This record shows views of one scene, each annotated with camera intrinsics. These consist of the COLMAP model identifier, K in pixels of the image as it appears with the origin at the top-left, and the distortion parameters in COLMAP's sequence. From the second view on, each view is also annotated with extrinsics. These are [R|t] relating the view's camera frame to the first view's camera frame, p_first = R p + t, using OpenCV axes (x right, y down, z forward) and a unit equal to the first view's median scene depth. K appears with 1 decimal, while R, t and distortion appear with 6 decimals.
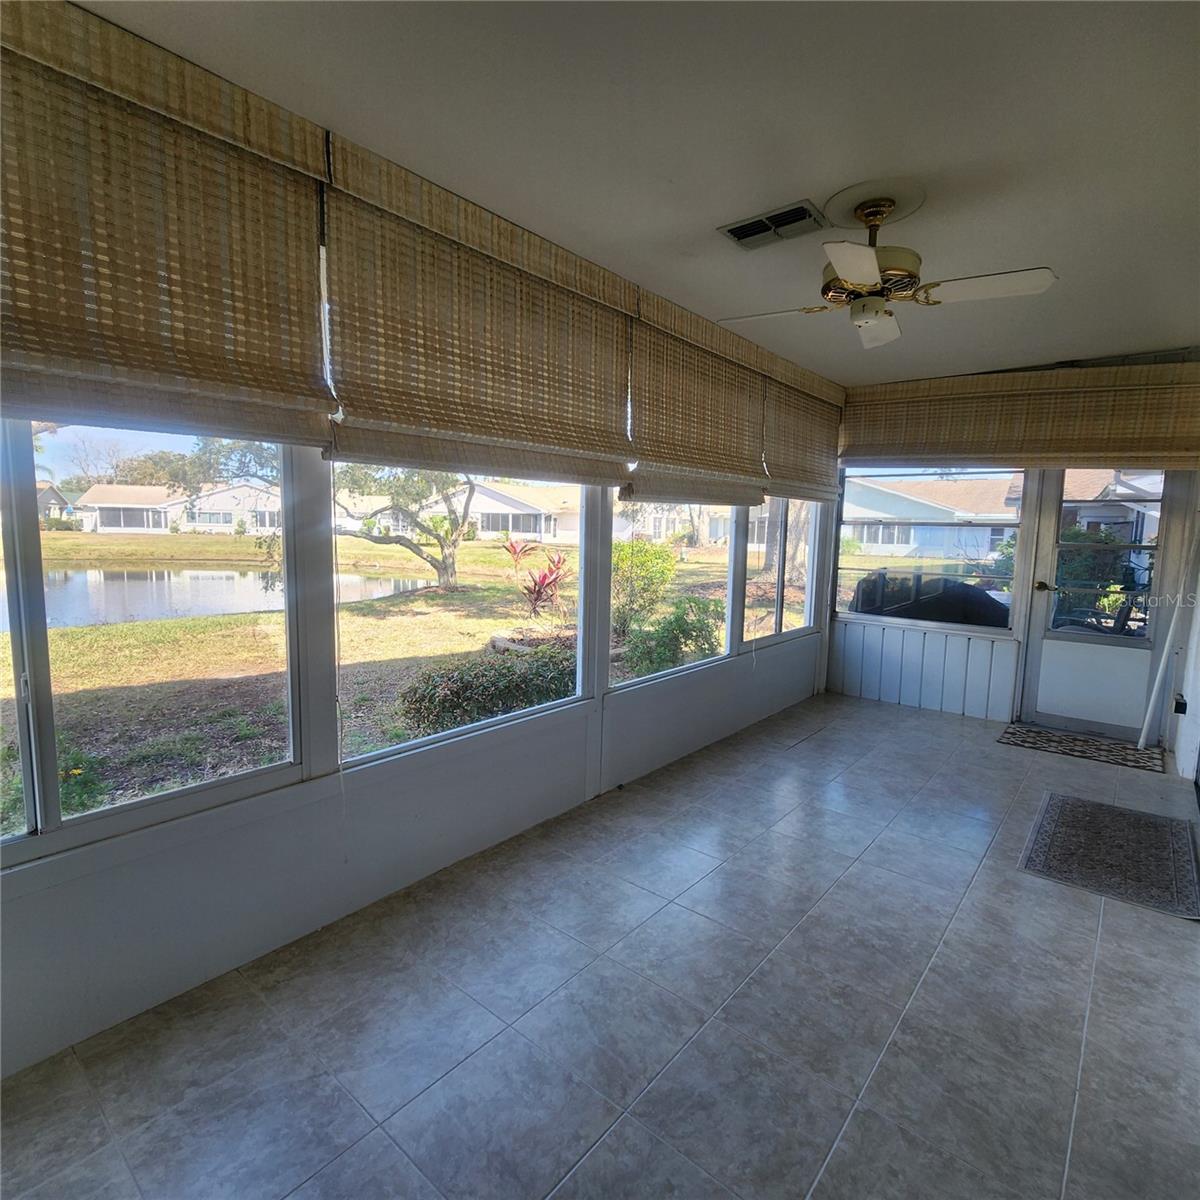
lens RADIAL K [[654.6, 0, 586.1], [0, 654.6, 598.7], [0, 0, 1]] dist [0.002403, -0.000965]
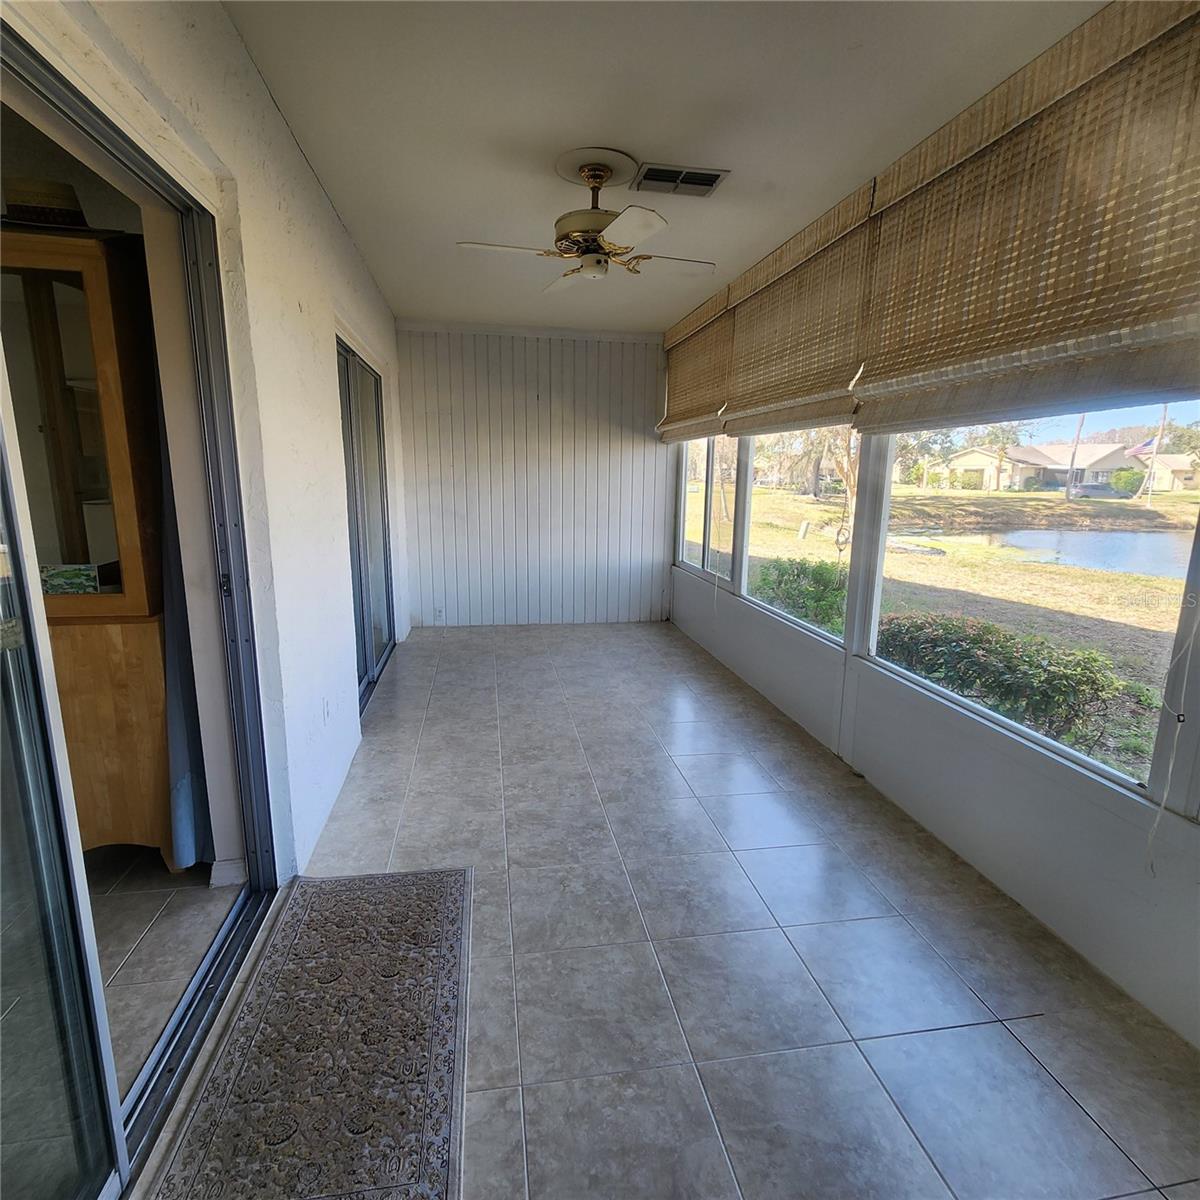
lens RADIAL K [[654.6, 0, 591.3], [0, 654.6, 599.7], [0, 0, 1]] dist [0.002403, -0.000965]
pose [[-0.644947, 0.120370, -0.754688, 0.889201], [-0.109792, 0.962680, 0.247370, -0.105324], [0.756299, 0.242399, -0.607663, 1.193020]]
